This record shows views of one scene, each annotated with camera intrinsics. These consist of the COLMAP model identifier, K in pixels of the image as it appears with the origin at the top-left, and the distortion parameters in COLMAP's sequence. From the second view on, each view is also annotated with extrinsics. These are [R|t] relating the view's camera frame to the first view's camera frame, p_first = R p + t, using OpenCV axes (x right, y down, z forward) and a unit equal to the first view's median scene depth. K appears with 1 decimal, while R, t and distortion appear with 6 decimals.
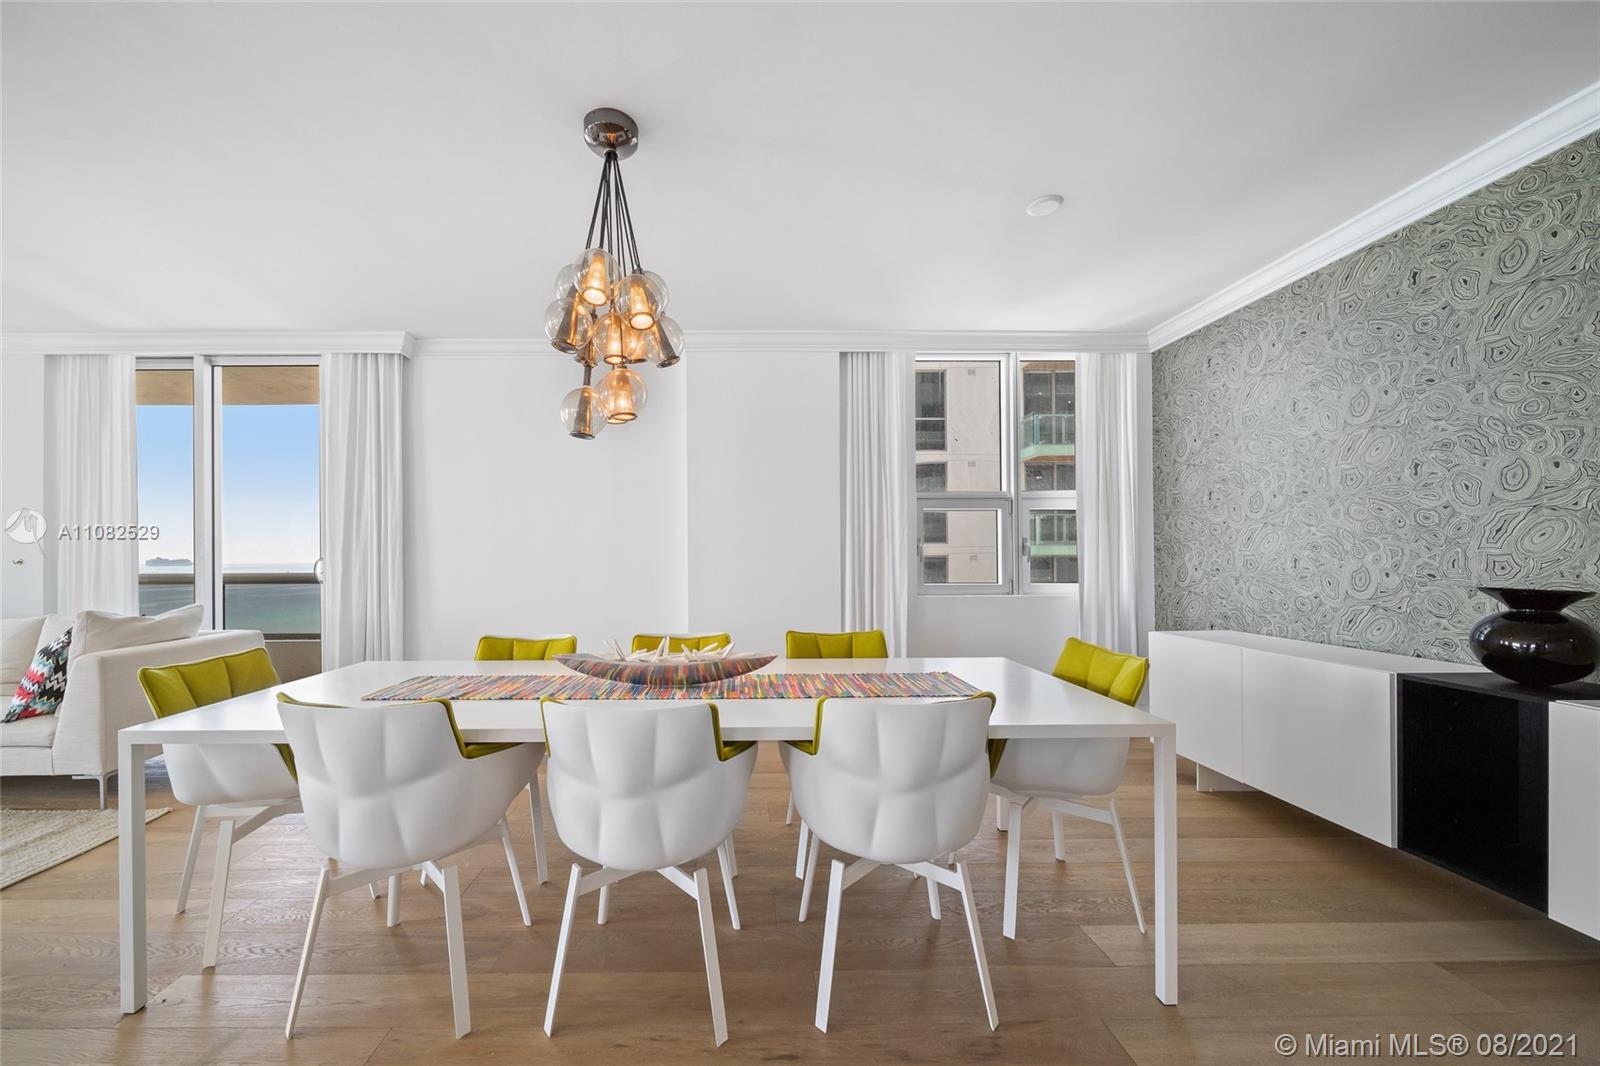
lens RADIAL K [[576.7, 0, 809.1], [0, 576.7, 557.4], [0, 0, 1]] dist [-0.001971, -0.000294]
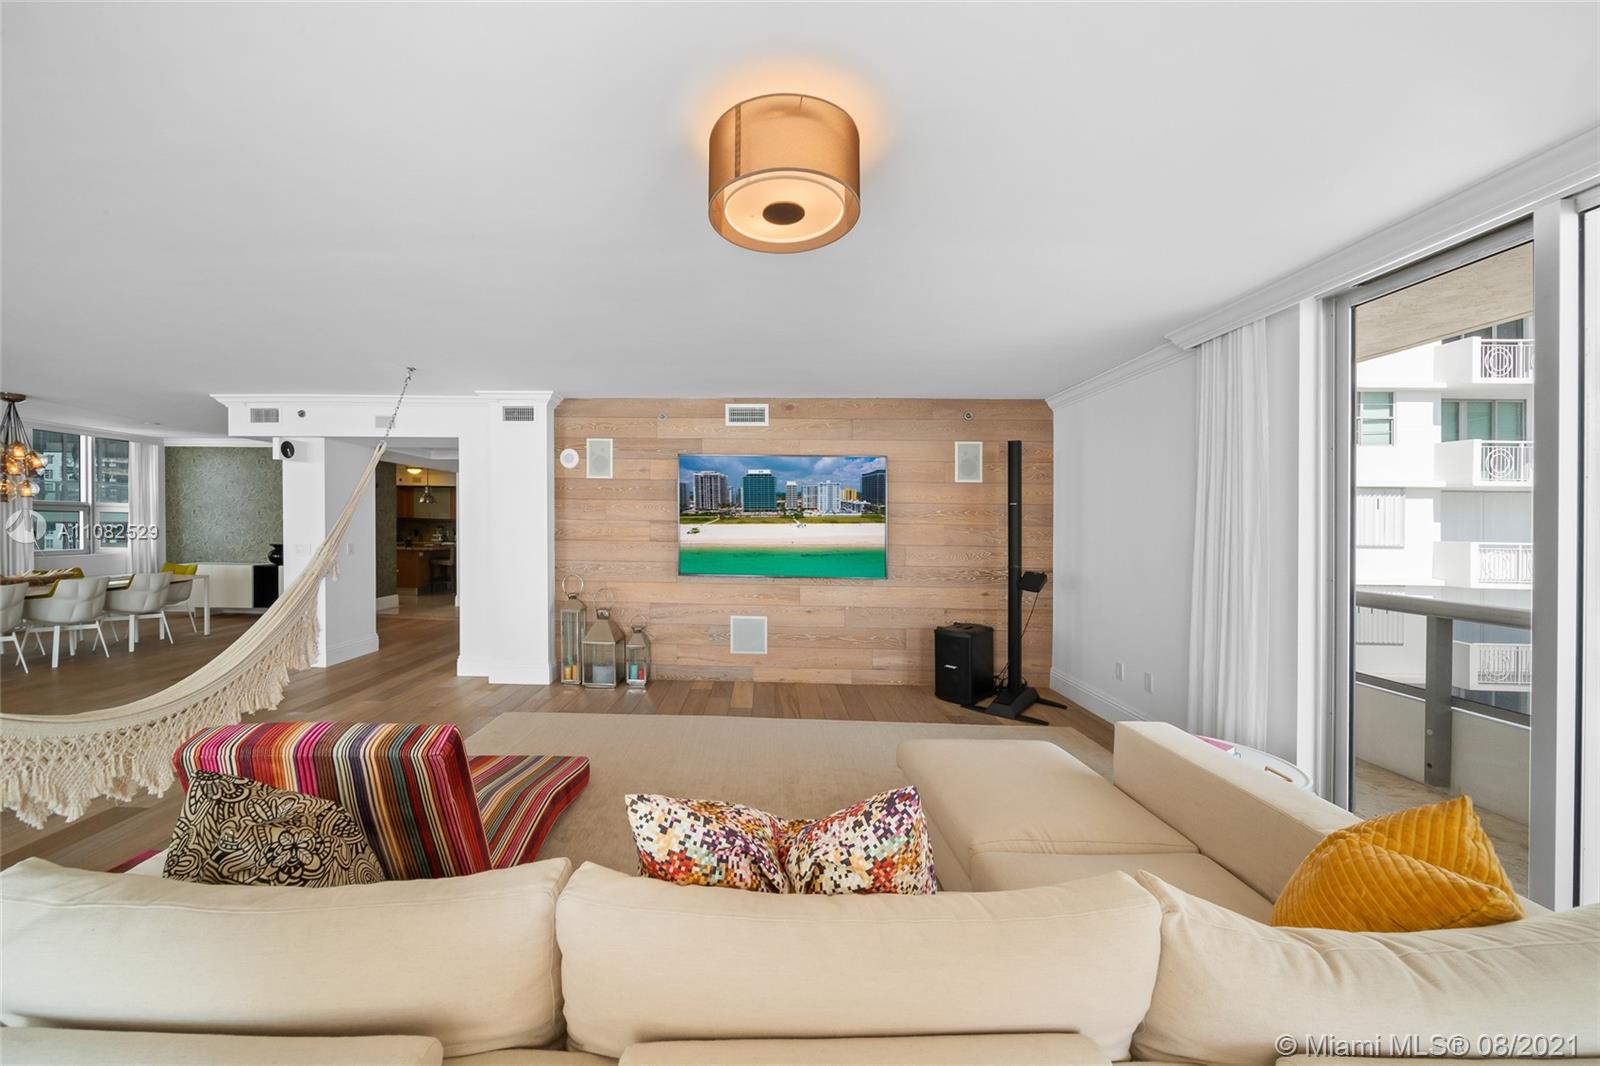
lens RADIAL K [[633.1, 0, 749.3], [0, 633.1, 536.3], [0, 0, 1]] dist [-0.007170, -0.000325]
pose [[0.151893, -0.001343, 0.988396, -1.721318], [-0.006623, 0.999975, 0.002376, -0.018240], [-0.988375, -0.006907, 0.151880, -1.899908]]
